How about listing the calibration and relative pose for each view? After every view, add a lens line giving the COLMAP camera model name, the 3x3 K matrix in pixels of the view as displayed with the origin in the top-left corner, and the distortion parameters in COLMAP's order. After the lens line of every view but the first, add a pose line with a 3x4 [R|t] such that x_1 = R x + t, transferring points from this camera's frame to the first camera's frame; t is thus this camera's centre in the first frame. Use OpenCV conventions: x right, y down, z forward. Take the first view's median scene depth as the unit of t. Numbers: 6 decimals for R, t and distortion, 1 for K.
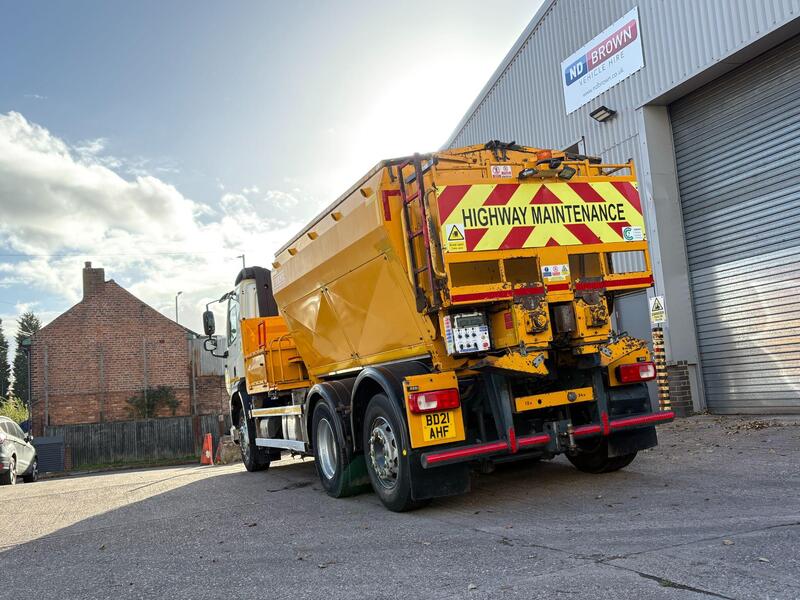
lens RADIAL K [[743.7, 0, 394.6], [0, 743.7, 288.5], [0, 0, 1]] dist [0.041205, 0.000000]
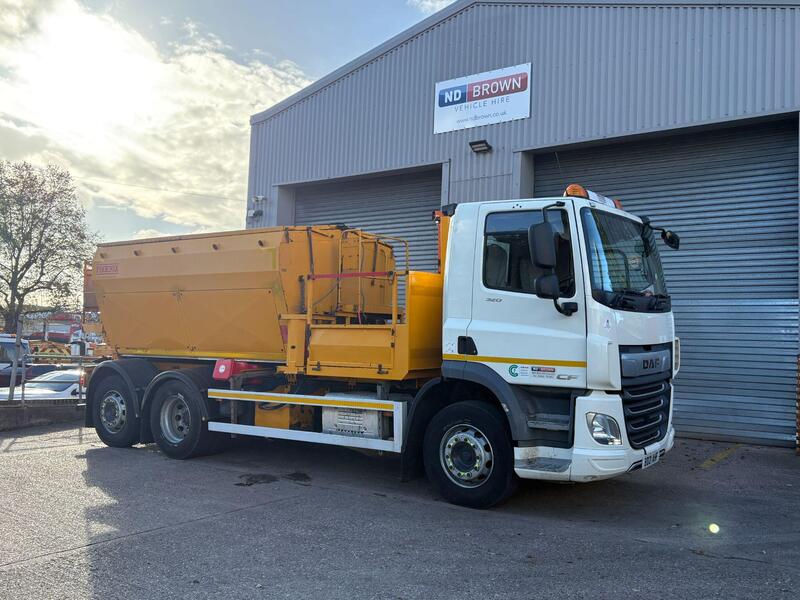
lens RADIAL K [[743.7, 0, 398.2], [0, 743.7, 310.8], [0, 0, 1]] dist [0.041205, 0.000000]
pose [[0.840716, 0.144290, 0.521898, -0.377986], [-0.180543, 0.983384, 0.018955, 0.006683], [-0.510492, -0.110161, 0.852797, 0.101524]]
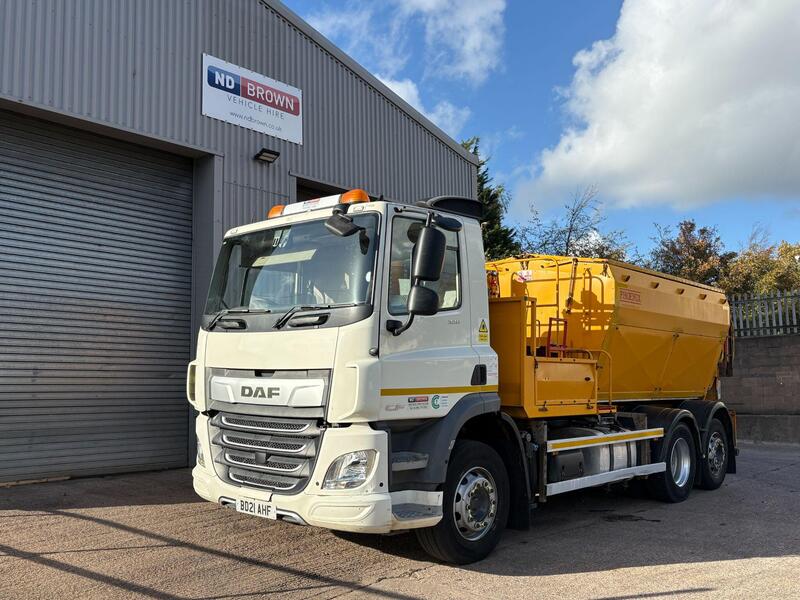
lens RADIAL K [[743.7, 0, 398.0], [0, 743.7, 301.7], [0, 0, 1]] dist [0.041205, 0.000000]
pose [[-0.416710, 0.193324, 0.888245, -0.665420], [-0.084245, 0.964706, -0.249489, 0.194905], [-0.905127, -0.178794, -0.385716, 1.240692]]
